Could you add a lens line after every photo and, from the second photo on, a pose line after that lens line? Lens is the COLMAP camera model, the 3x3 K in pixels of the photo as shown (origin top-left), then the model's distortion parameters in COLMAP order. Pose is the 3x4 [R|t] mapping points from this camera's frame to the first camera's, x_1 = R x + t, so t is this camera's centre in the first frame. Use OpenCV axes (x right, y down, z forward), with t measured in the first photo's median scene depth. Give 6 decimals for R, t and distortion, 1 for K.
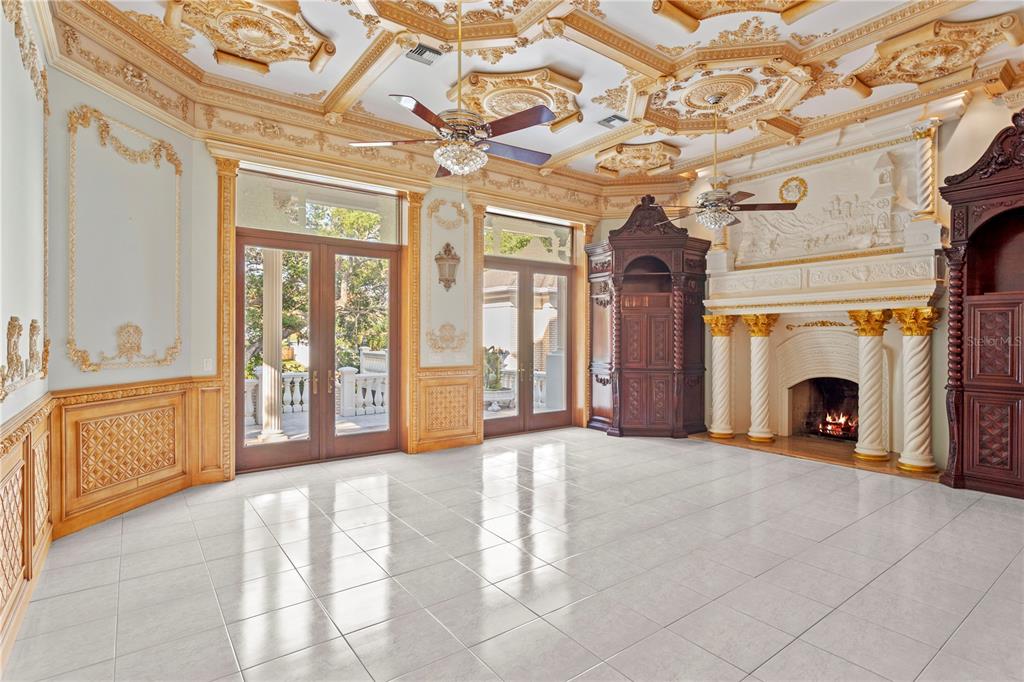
lens RADIAL K [[502.3, 0, 518.2], [0, 502.3, 334.0], [0, 0, 1]] dist [0.003218, 0.001577]
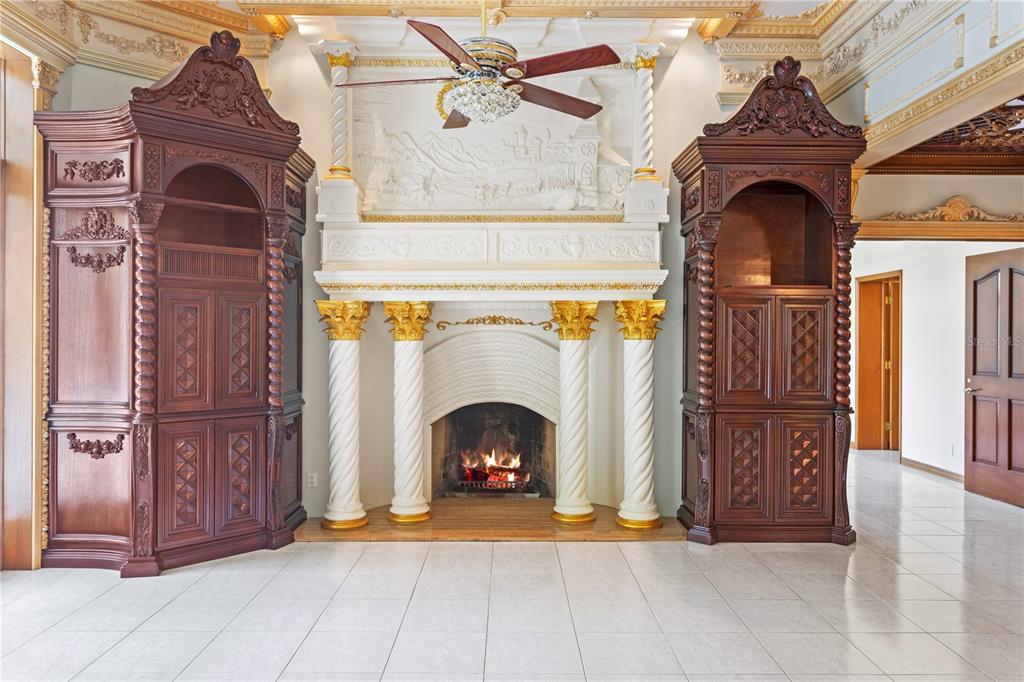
lens RADIAL K [[721.3, 0, 515.0], [0, 721.3, 338.1], [0, 0, 1]] dist [-0.000472, 0.001690]
pose [[0.605173, 0.001133, 0.796093, -0.112077], [-0.005648, 0.999980, 0.002870, -0.000413], [-0.796074, -0.006233, 0.605168, 0.417219]]
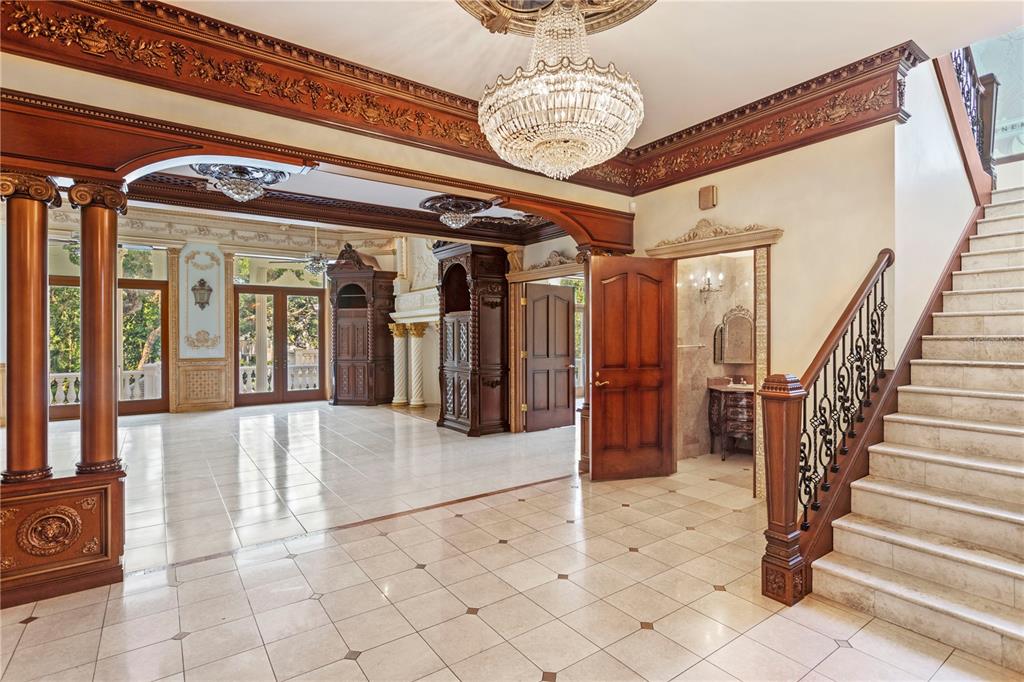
lens RADIAL K [[502.3, 0, 518.2], [0, 502.3, 334.0], [0, 0, 1]] dist [0.003218, 0.001577]
pose [[0.999255, -0.007450, -0.037861, 0.877294], [0.007381, 0.999971, -0.001953, -0.000307], [0.037874, 0.001672, 0.999281, -0.507842]]
